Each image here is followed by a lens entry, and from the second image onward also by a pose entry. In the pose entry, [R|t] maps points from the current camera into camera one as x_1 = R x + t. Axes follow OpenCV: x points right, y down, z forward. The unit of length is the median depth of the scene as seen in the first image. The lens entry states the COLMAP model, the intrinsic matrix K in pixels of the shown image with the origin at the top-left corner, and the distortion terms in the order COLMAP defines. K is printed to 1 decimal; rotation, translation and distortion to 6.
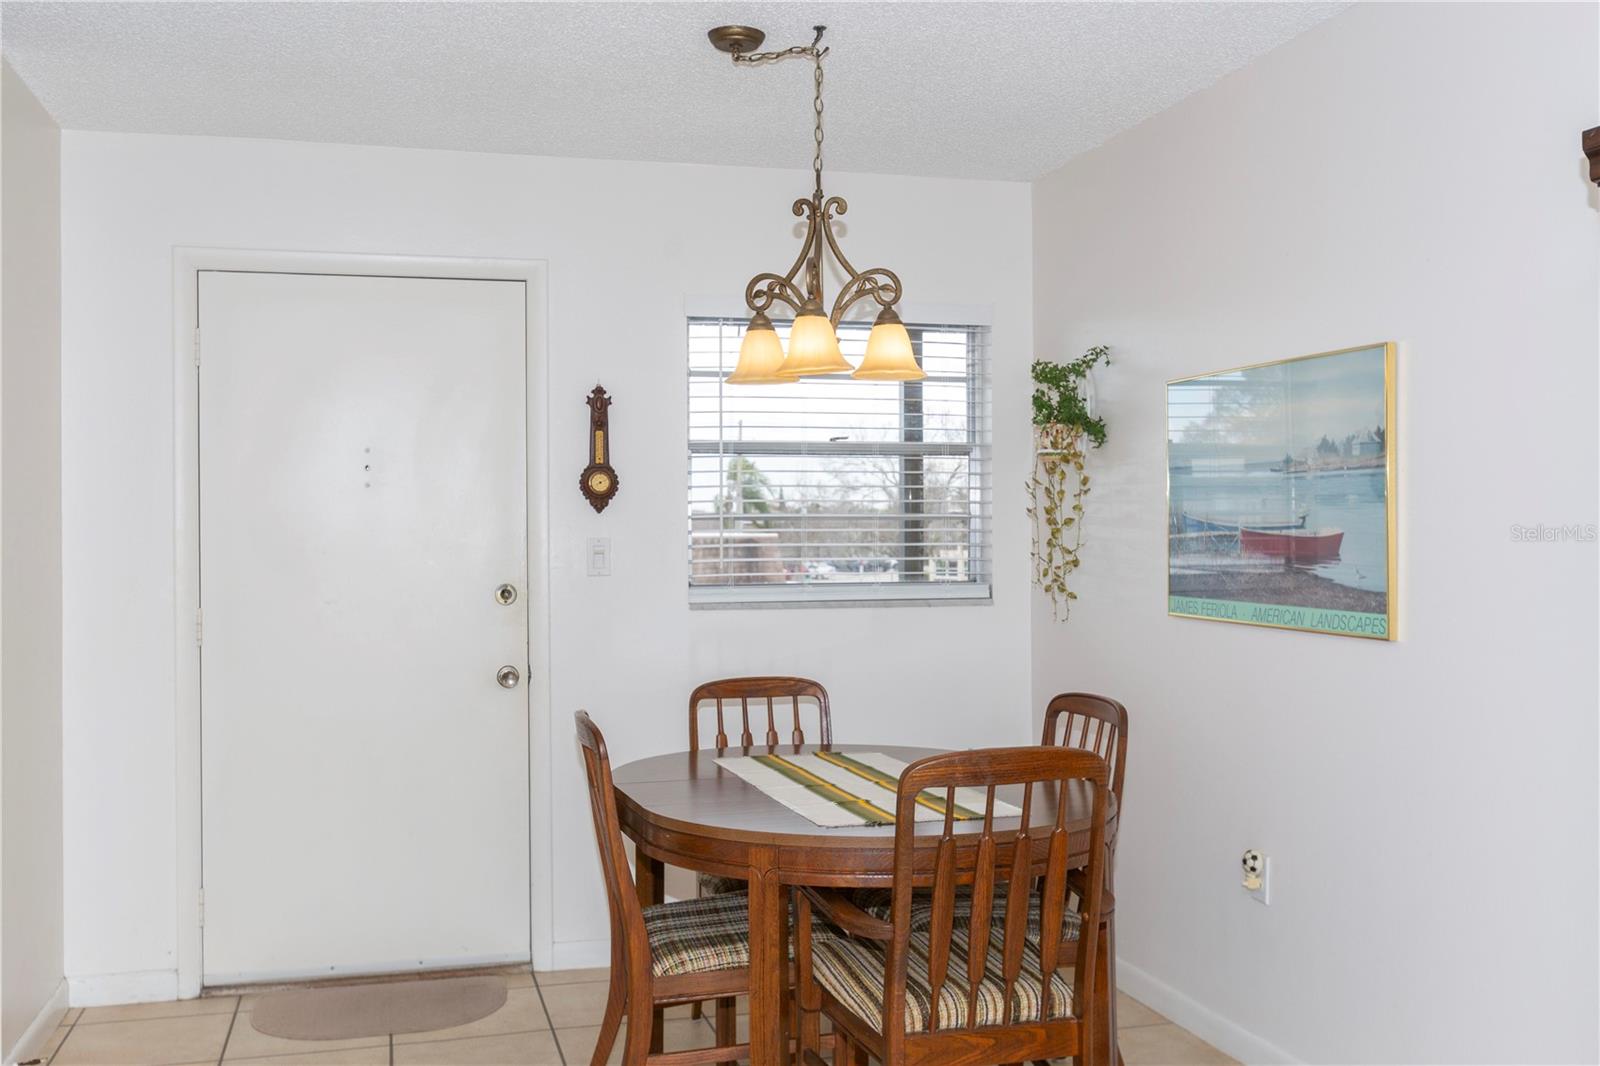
lens RADIAL K [[1553.6, 0, 800.0], [0, 1553.6, 533.0], [0, 0, 1]] dist [0.011462, 0.011007]
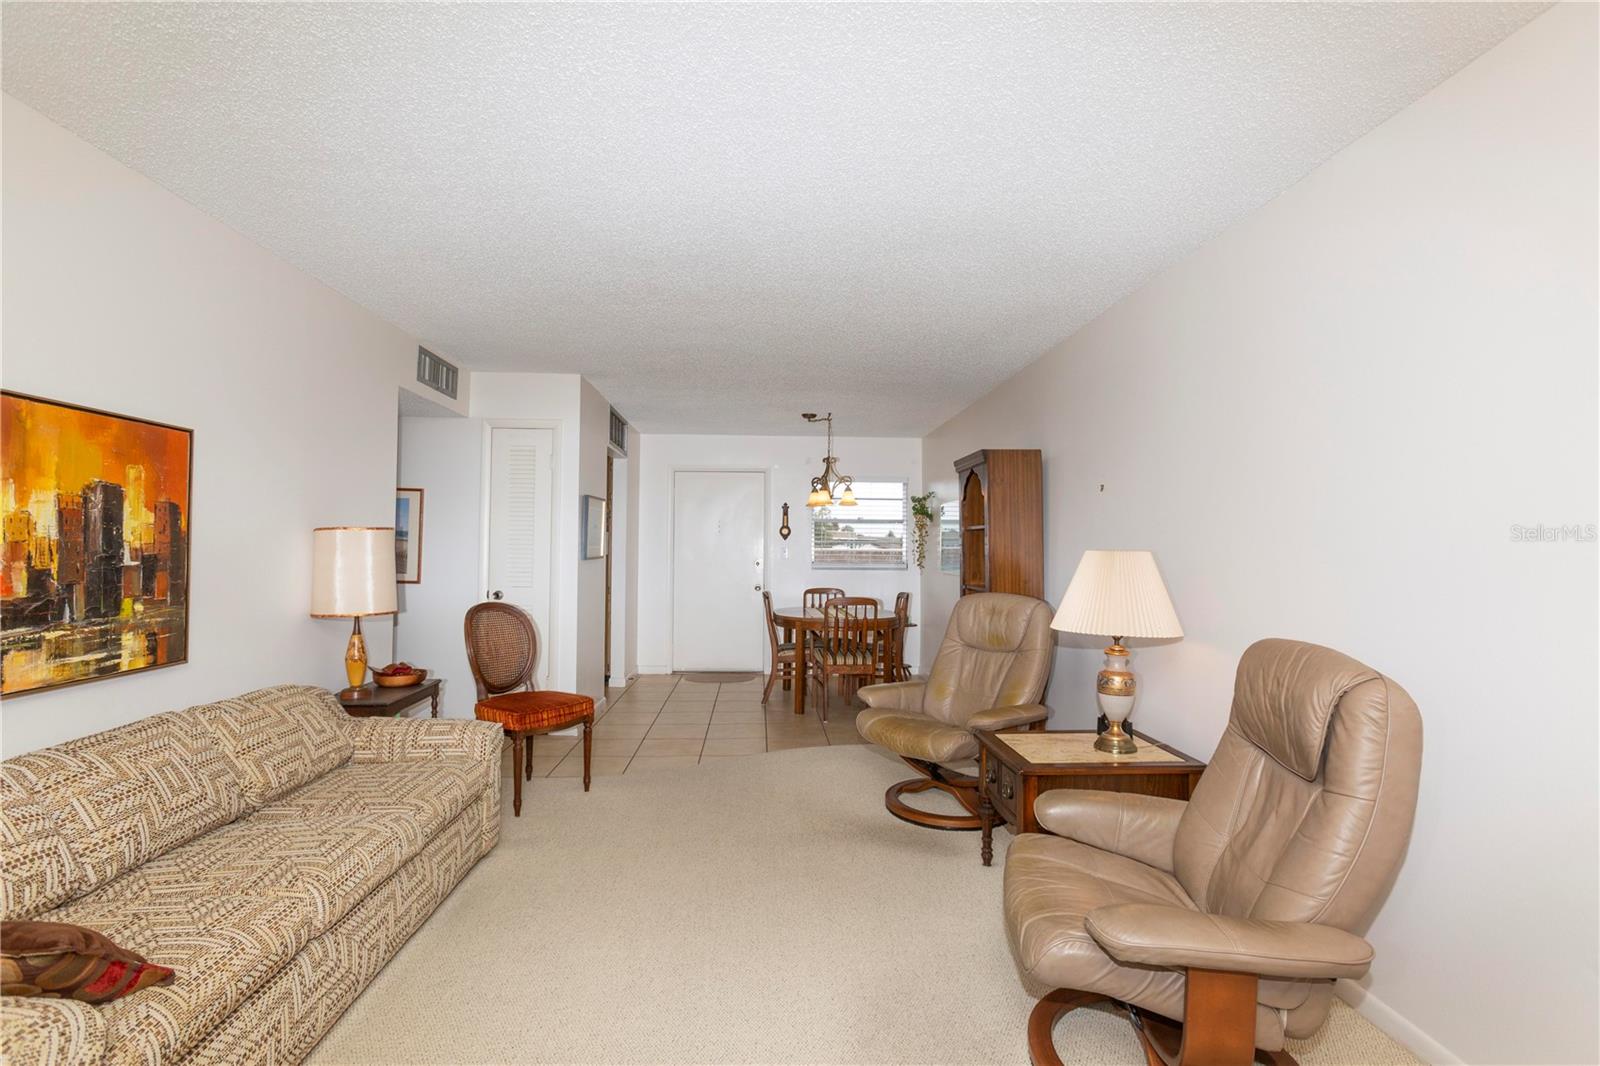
lens RADIAL K [[786.9, 0, 800.0], [0, 786.9, 533.0], [0, 0, 1]] dist [-0.000089, -0.000006]
pose [[0.977420, 0.009092, -0.211112, 0.275772], [-0.013159, 0.999754, -0.017866, 0.001523], [0.210898, 0.020240, 0.977299, -0.697250]]
